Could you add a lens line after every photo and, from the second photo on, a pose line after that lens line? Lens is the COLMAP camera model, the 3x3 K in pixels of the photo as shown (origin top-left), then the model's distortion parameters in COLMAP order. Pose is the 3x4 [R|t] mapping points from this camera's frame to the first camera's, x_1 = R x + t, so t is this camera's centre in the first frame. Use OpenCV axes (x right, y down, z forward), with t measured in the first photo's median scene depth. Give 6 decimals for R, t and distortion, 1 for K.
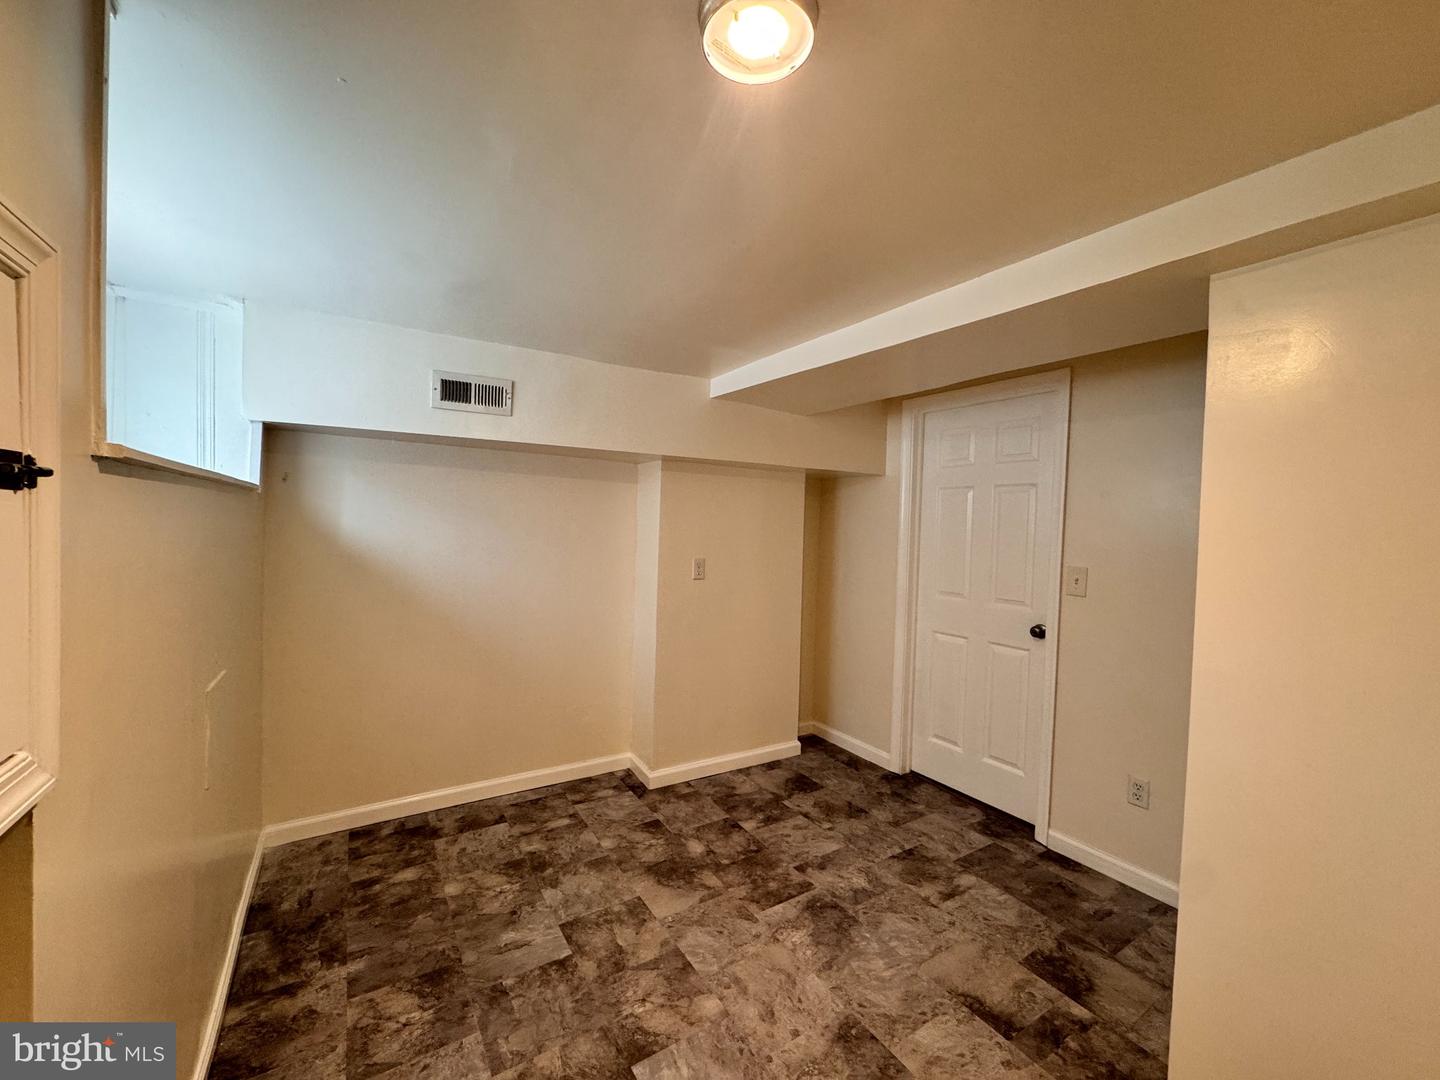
lens RADIAL K [[572.6, 0, 723.1], [0, 572.6, 539.9], [0, 0, 1]] dist [-0.003727, 0.000272]
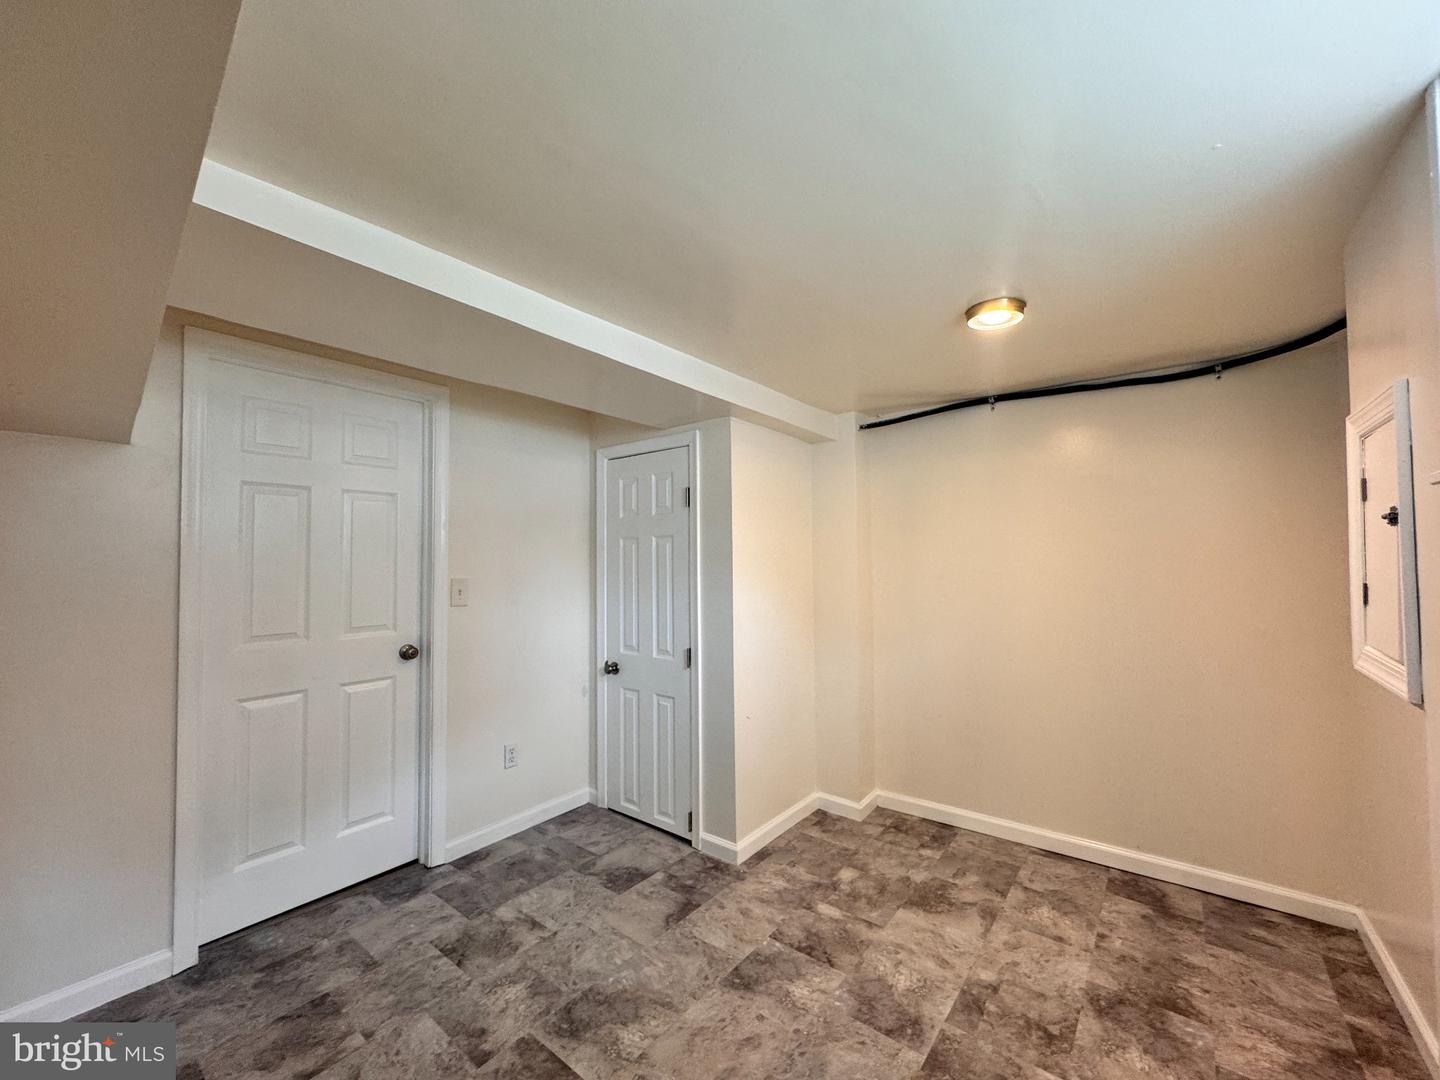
lens RADIAL K [[572.6, 0, 719.4], [0, 572.6, 545.7], [0, 0, 1]] dist [-0.003727, 0.000272]
pose [[-0.321311, -0.006593, 0.946951, -0.663600], [0.017149, 0.999771, 0.012780, -0.024150], [-0.946819, 0.020346, -0.321124, 1.088068]]
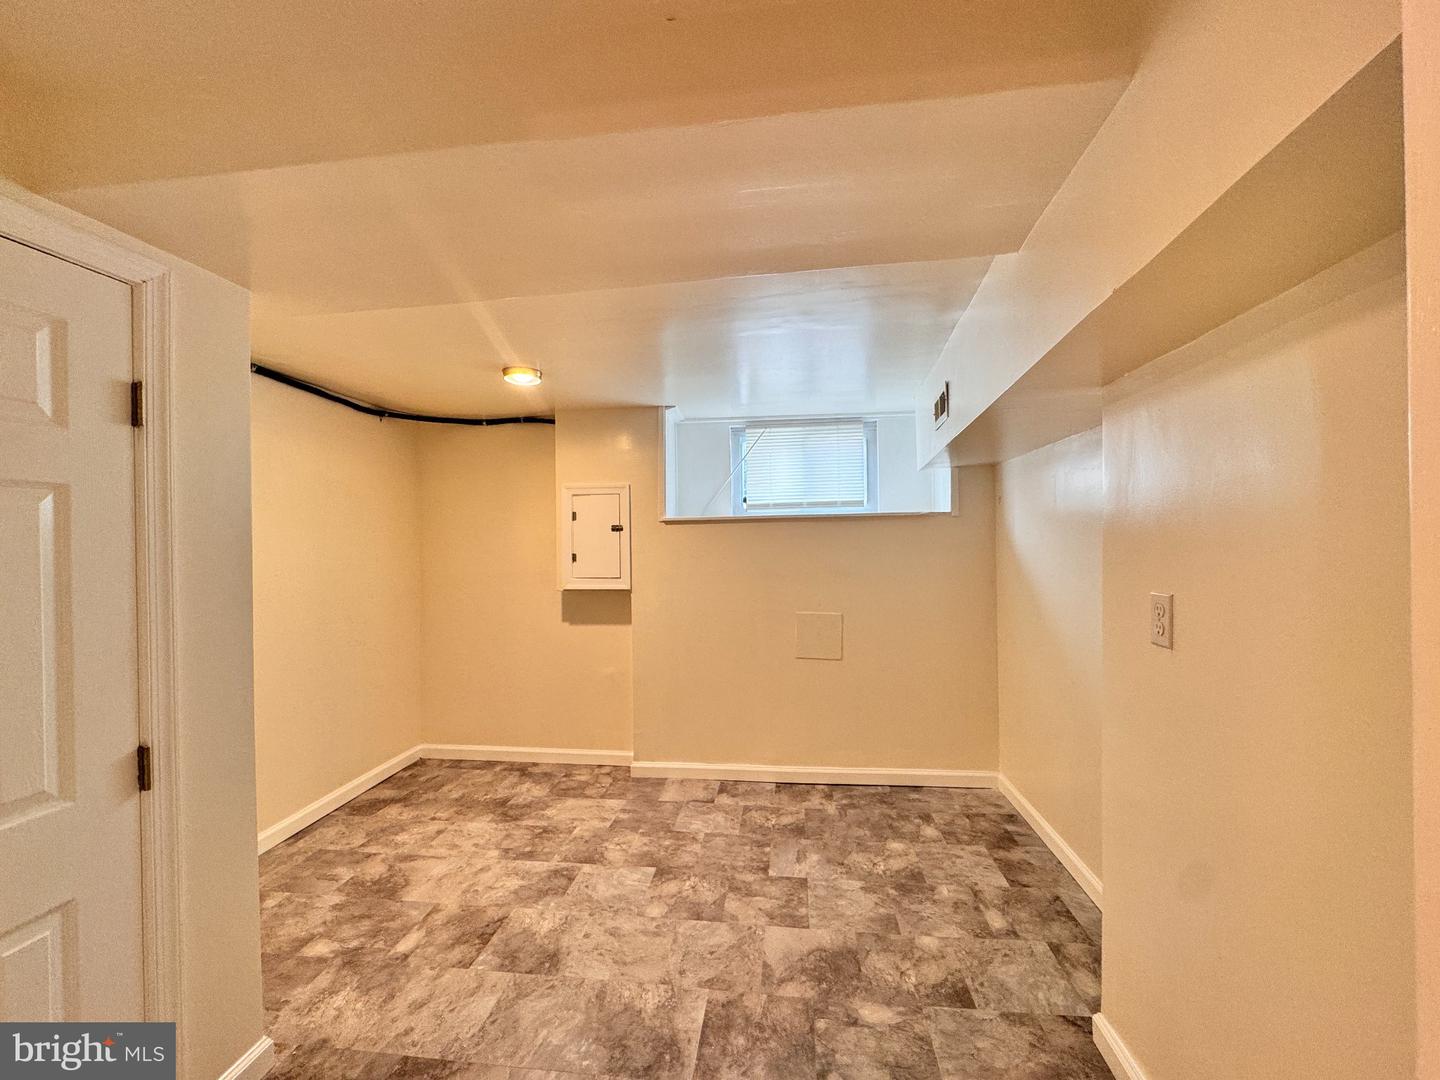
lens RADIAL K [[572.6, 0, 718.0], [0, 572.6, 546.4], [0, 0, 1]] dist [-0.003727, 0.000272]
pose [[-0.646946, -0.018236, -0.762318, 0.703483], [-0.024462, 0.999696, -0.003154, 0.013237], [0.762143, 0.016608, -0.647195, 1.561690]]
